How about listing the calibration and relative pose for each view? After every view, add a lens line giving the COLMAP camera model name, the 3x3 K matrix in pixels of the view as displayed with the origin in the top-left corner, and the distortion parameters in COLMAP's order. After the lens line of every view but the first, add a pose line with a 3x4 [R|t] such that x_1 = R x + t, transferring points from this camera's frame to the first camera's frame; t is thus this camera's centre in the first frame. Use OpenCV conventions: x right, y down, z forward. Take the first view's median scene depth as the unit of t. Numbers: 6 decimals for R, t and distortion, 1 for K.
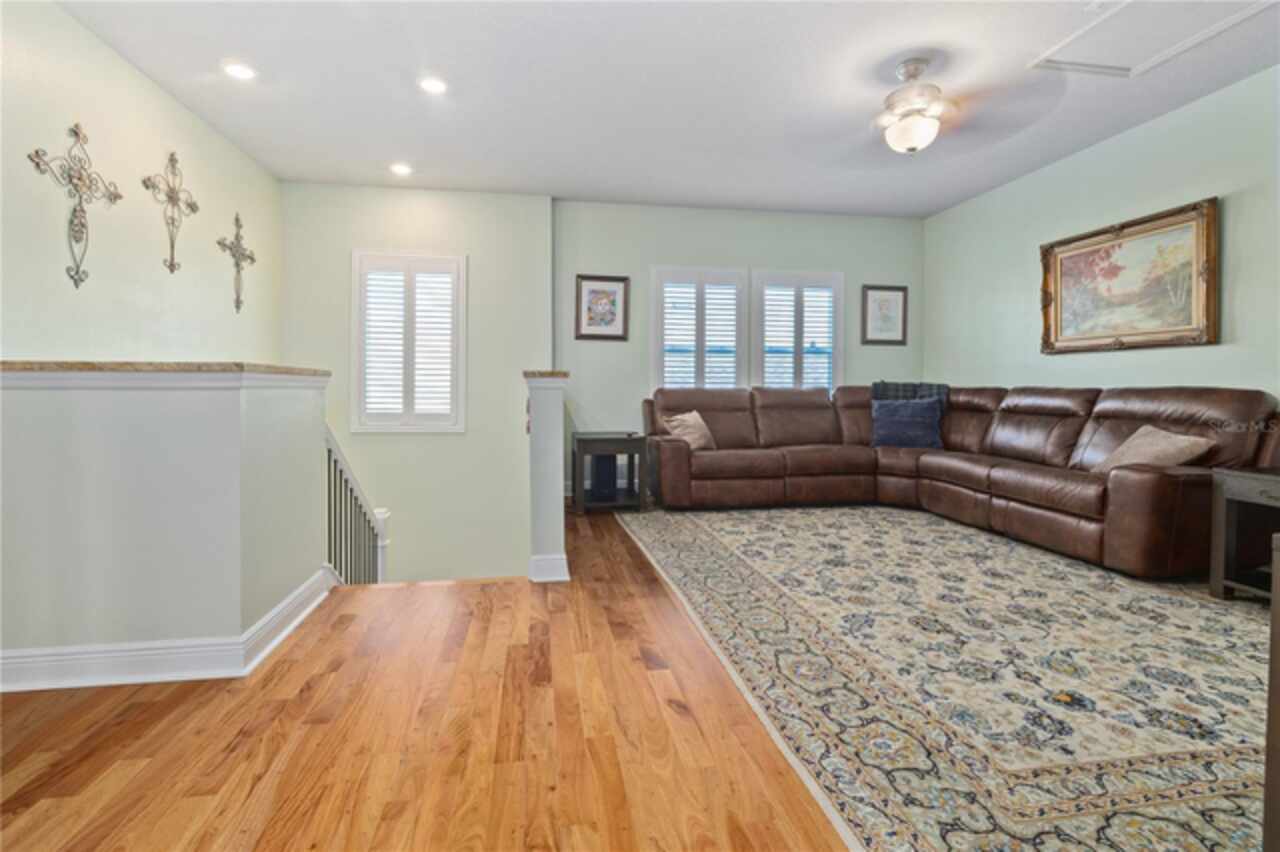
lens RADIAL K [[591.3, 0, 640.4], [0, 591.3, 390.2], [0, 0, 1]] dist [0.000251, 0.000209]
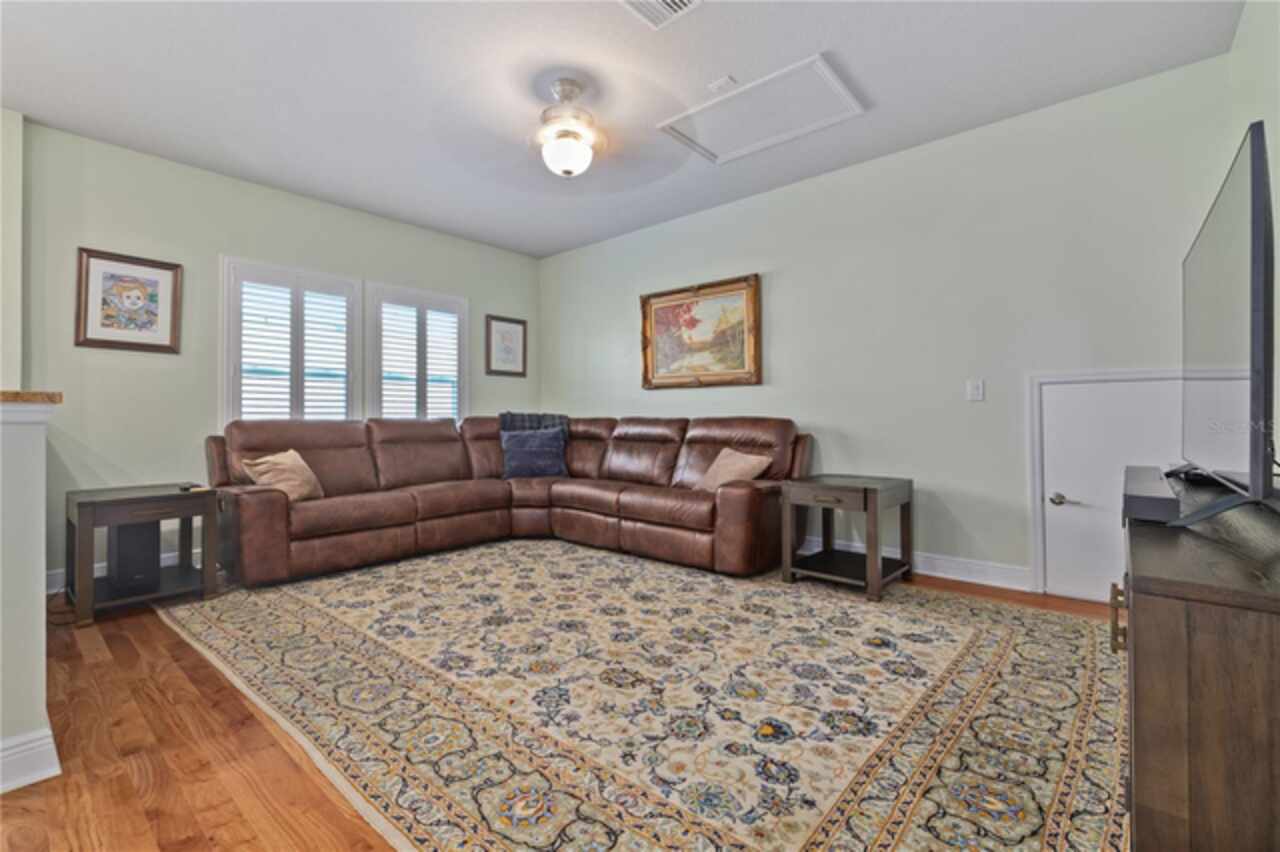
lens RADIAL K [[548.2, 0, 625.6], [0, 548.2, 410.6], [0, 0, 1]] dist [0.002764, -0.000424]
pose [[0.777754, 0.004022, 0.628556, -0.027322], [0.007483, 0.999849, -0.015657, -0.002166], [-0.628525, 0.016881, 0.777606, 0.222437]]
